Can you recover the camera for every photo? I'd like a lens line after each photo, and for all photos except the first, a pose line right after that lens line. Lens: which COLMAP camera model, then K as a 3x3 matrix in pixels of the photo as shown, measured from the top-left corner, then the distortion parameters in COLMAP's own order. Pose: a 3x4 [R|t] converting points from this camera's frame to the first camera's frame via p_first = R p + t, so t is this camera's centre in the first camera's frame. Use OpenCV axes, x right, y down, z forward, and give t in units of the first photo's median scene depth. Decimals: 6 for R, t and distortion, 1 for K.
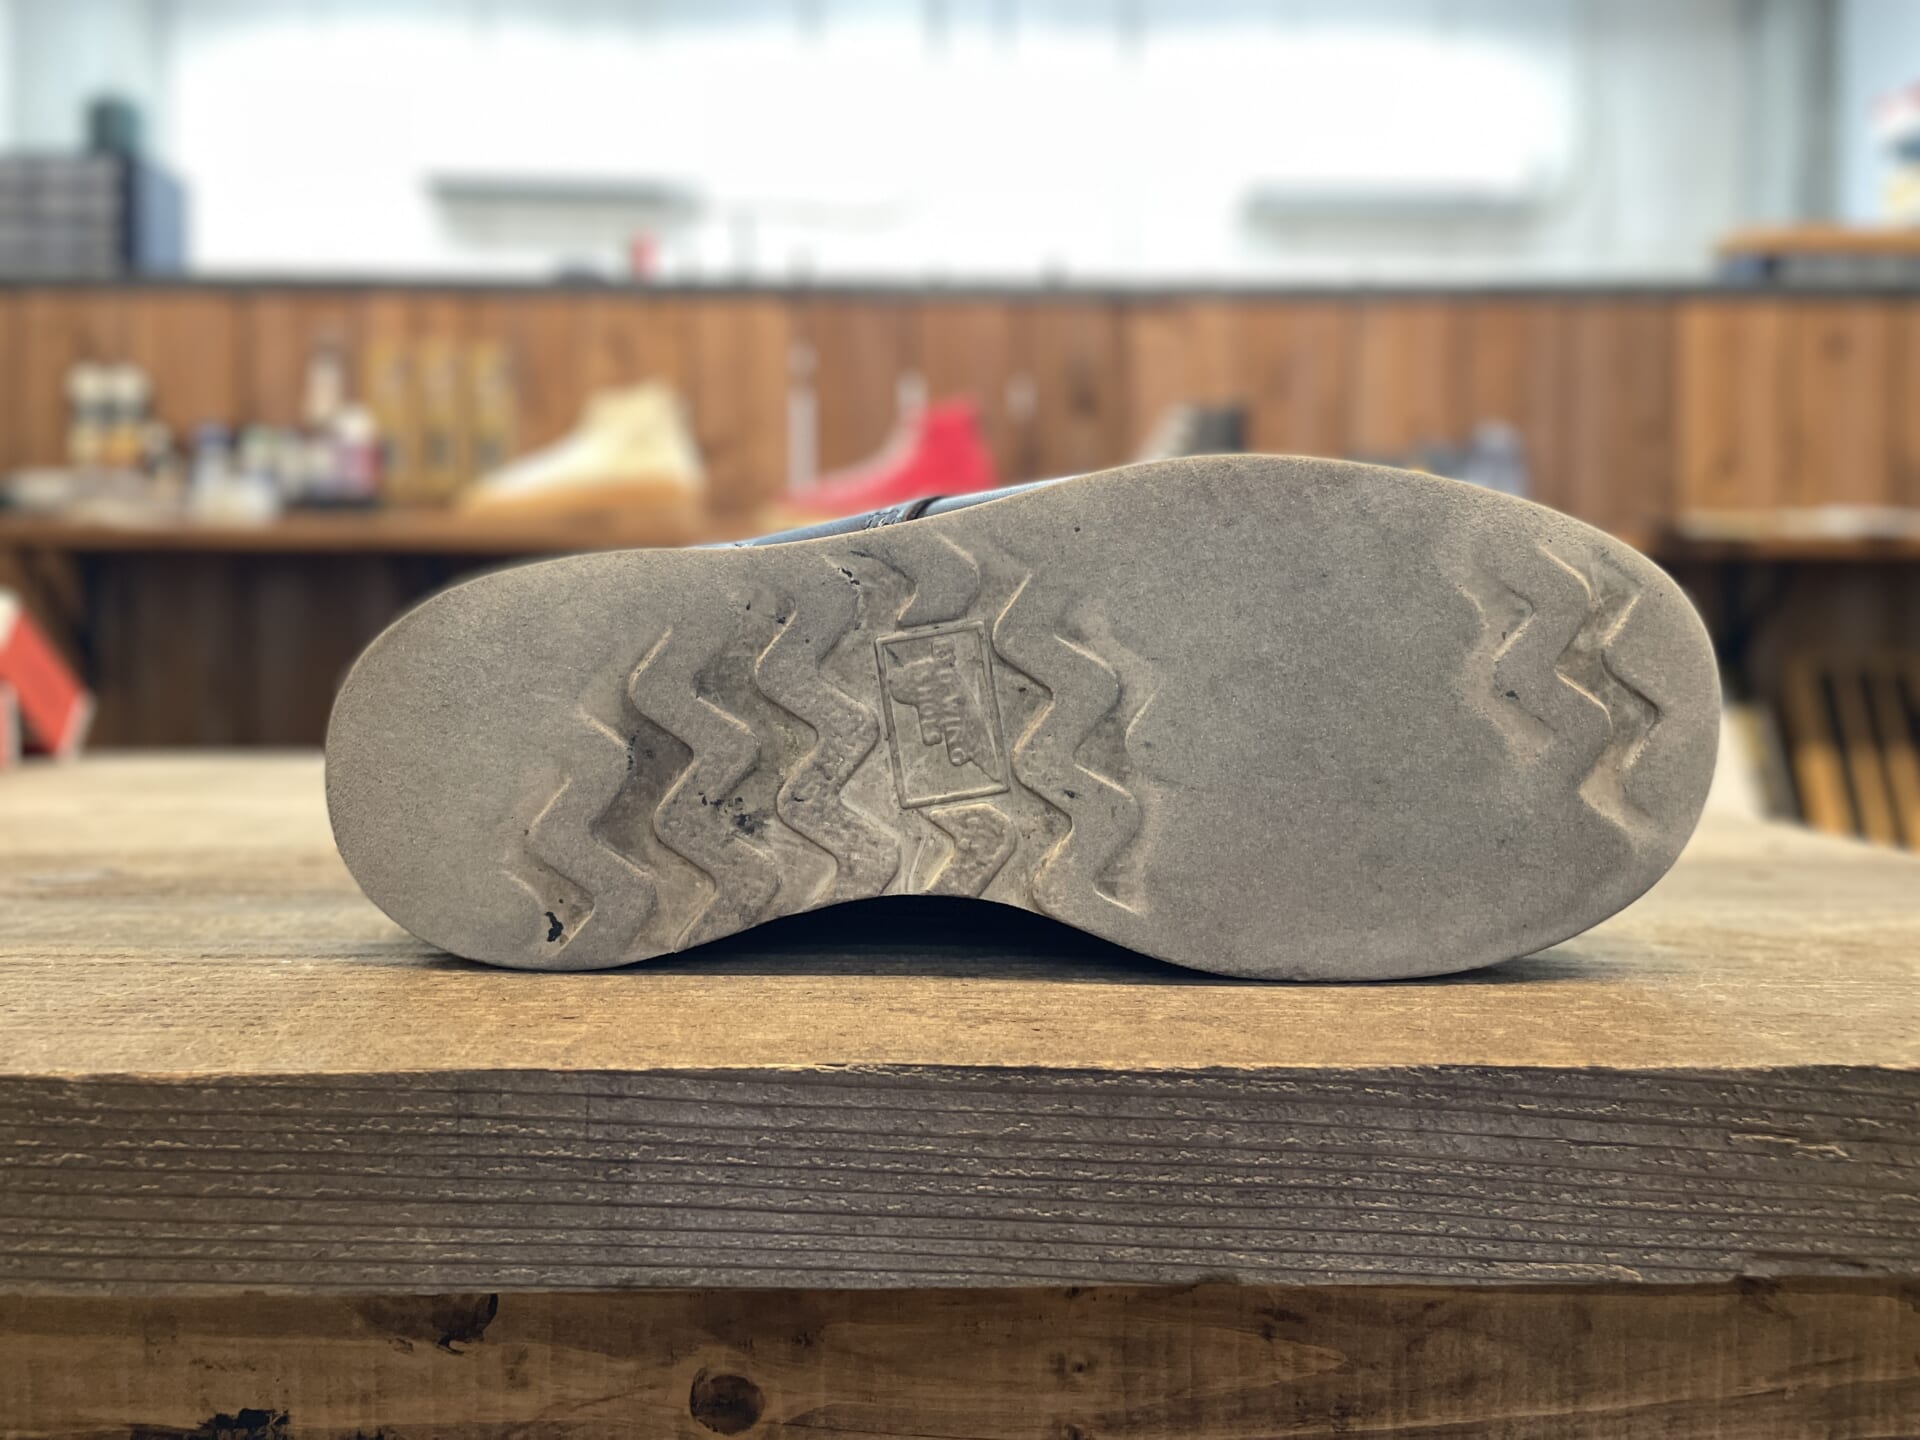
lens RADIAL K [[1446.2, 0, 959.3], [0, 1446.2, 710.2], [0, 0, 1]] dist [0.062226, -0.094335]
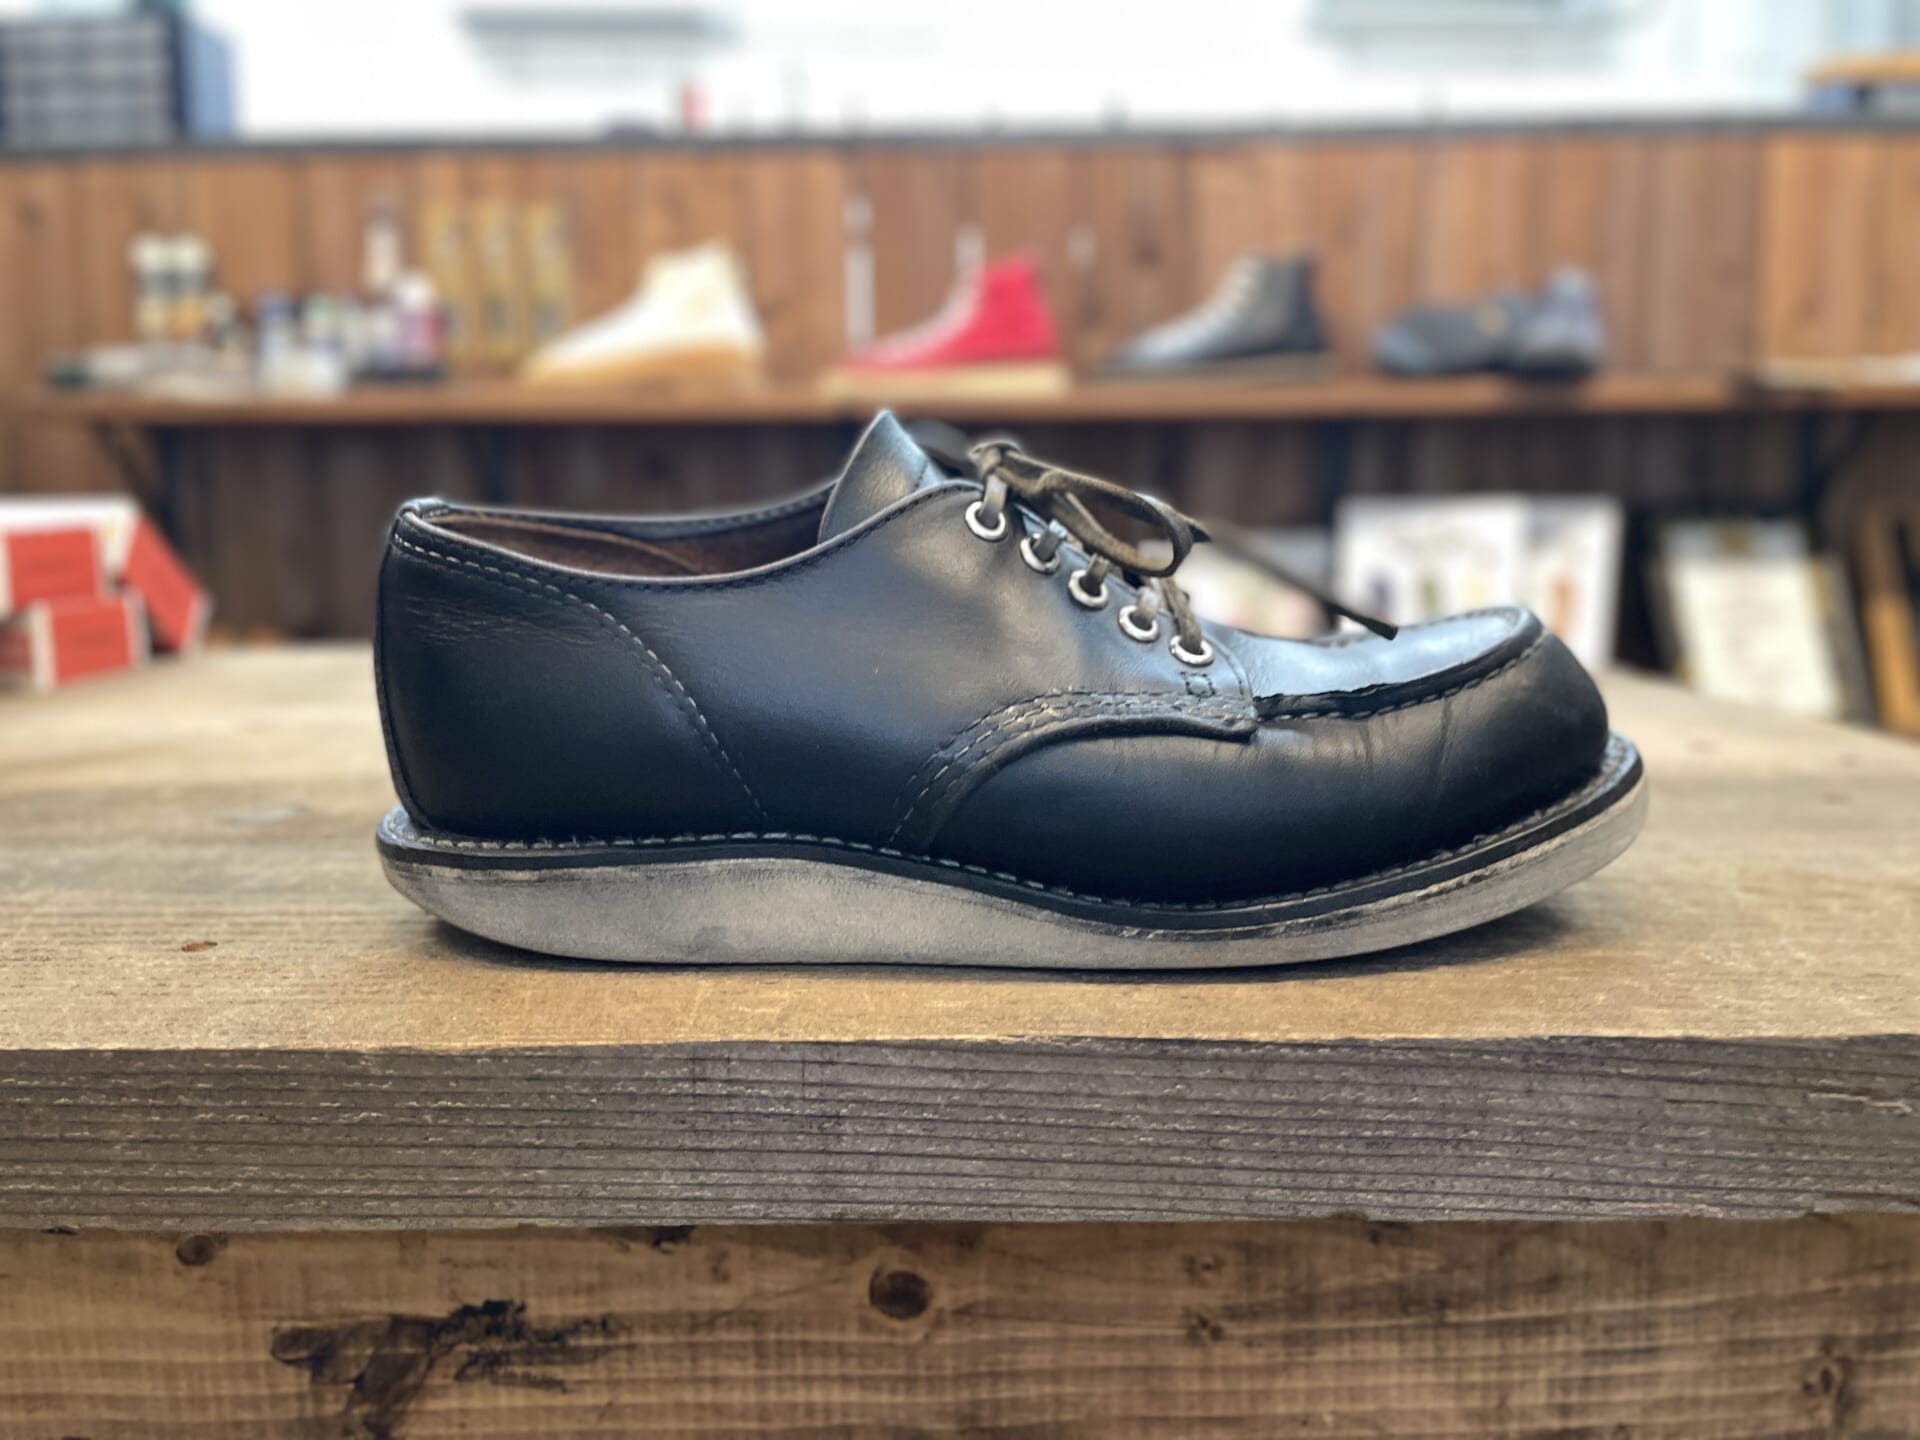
lens RADIAL K [[1446.2, 0, 955.7], [0, 1446.2, 711.4], [0, 0, 1]] dist [0.062226, -0.094335]
pose [[0.999352, -0.007942, -0.035110, -0.086850], [0.011813, 0.993698, 0.111466, -0.134168], [0.034004, -0.111808, 0.993148, -0.107951]]
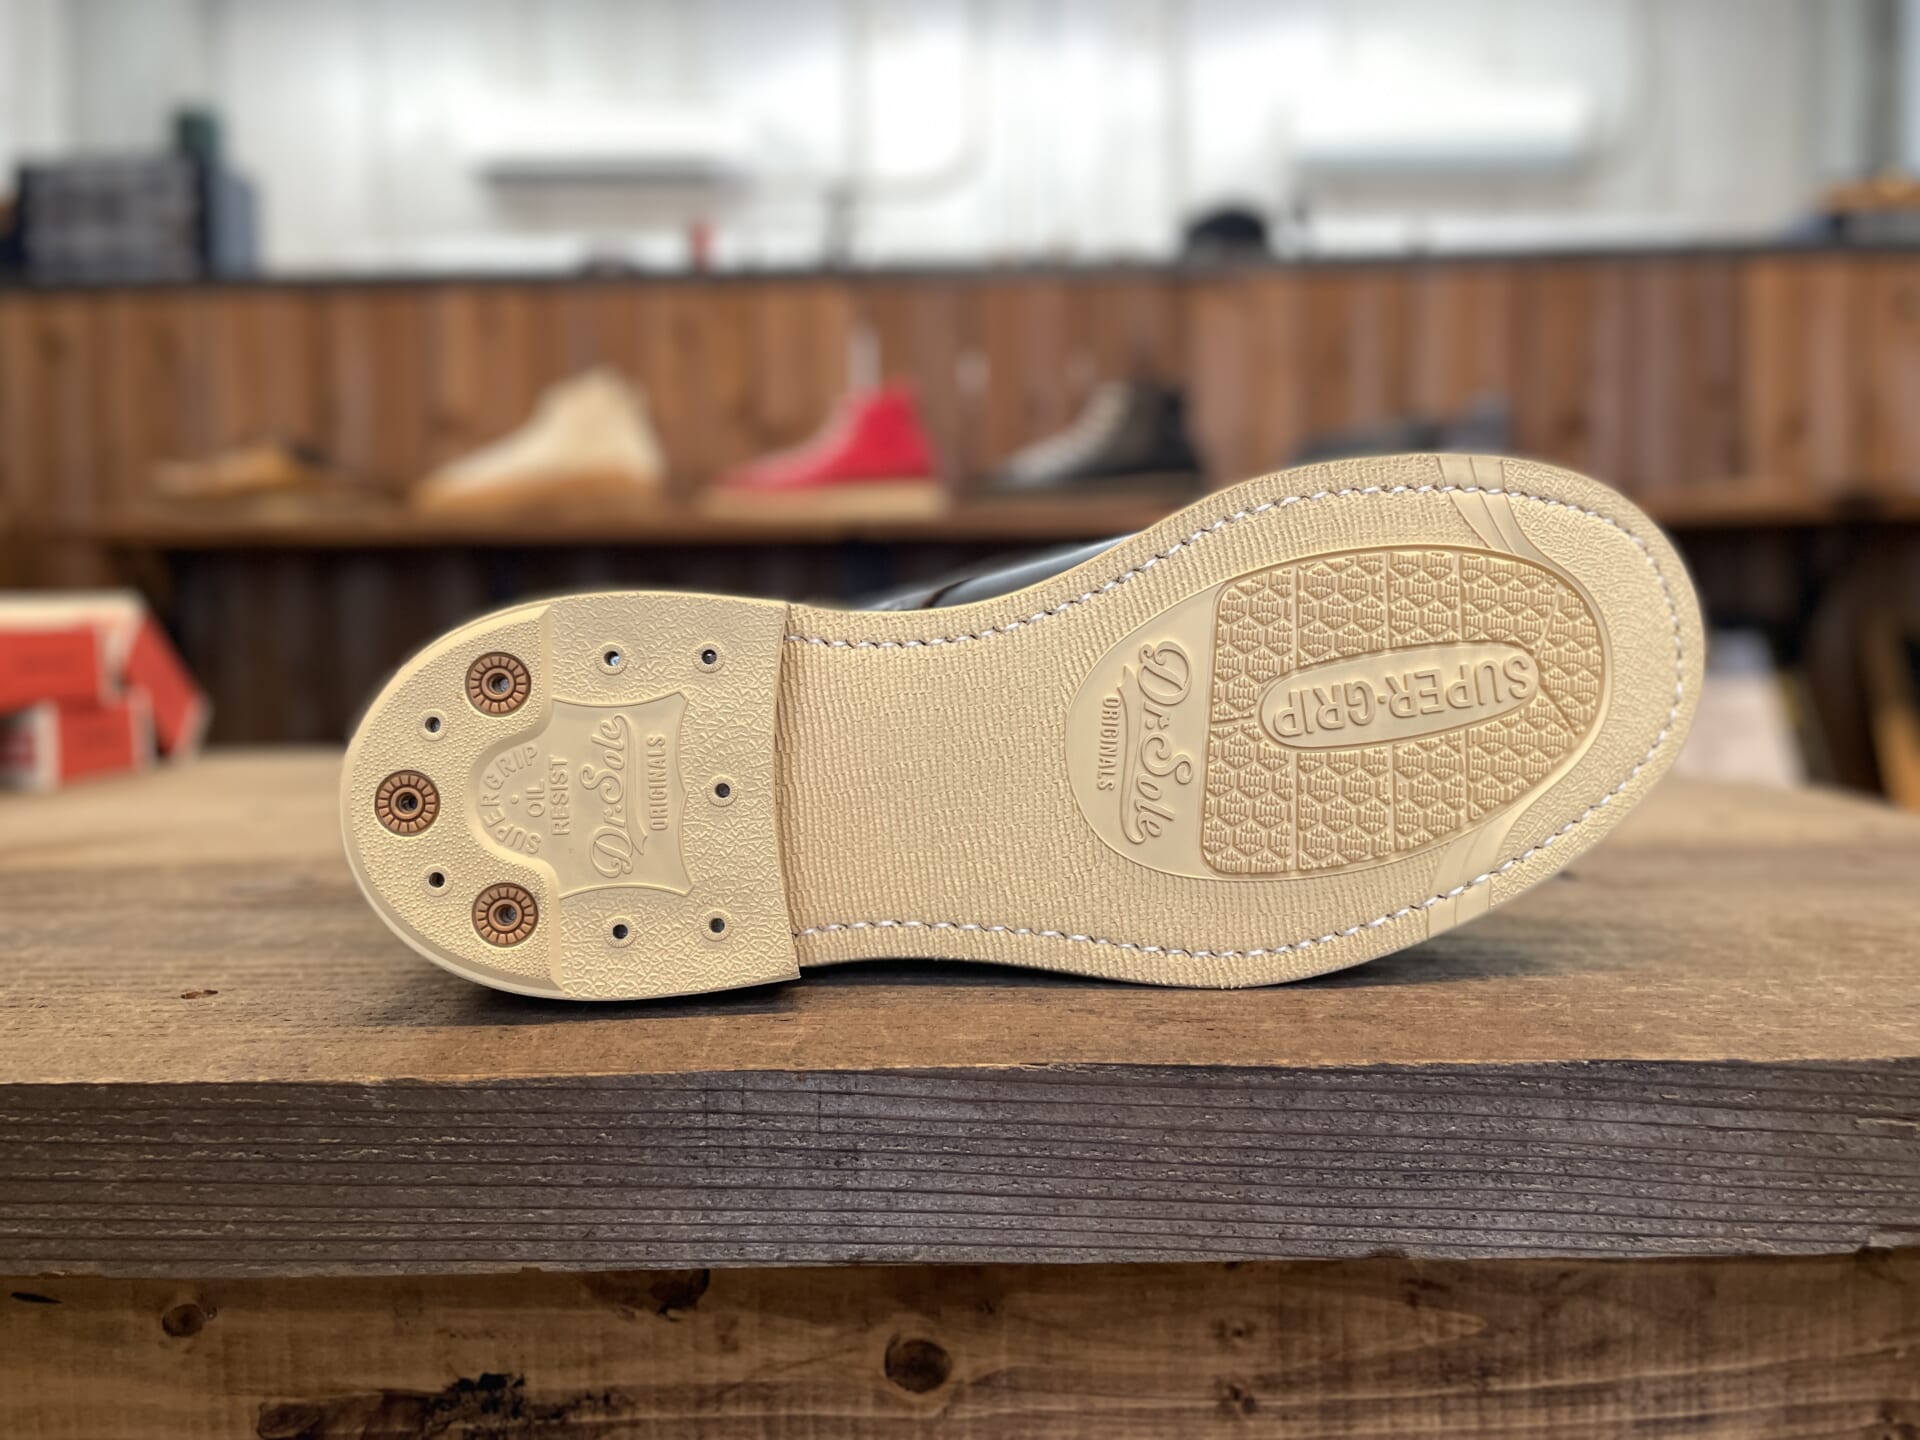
lens RADIAL K [[1446.2, 0, 960.3], [0, 1446.2, 711.3], [0, 0, 1]] dist [0.062226, -0.094335]
pose [[0.999296, -0.017113, -0.033390, -0.099495], [0.017822, 0.999619, 0.021055, -0.048847], [0.033017, -0.021635, 0.999221, -0.104583]]
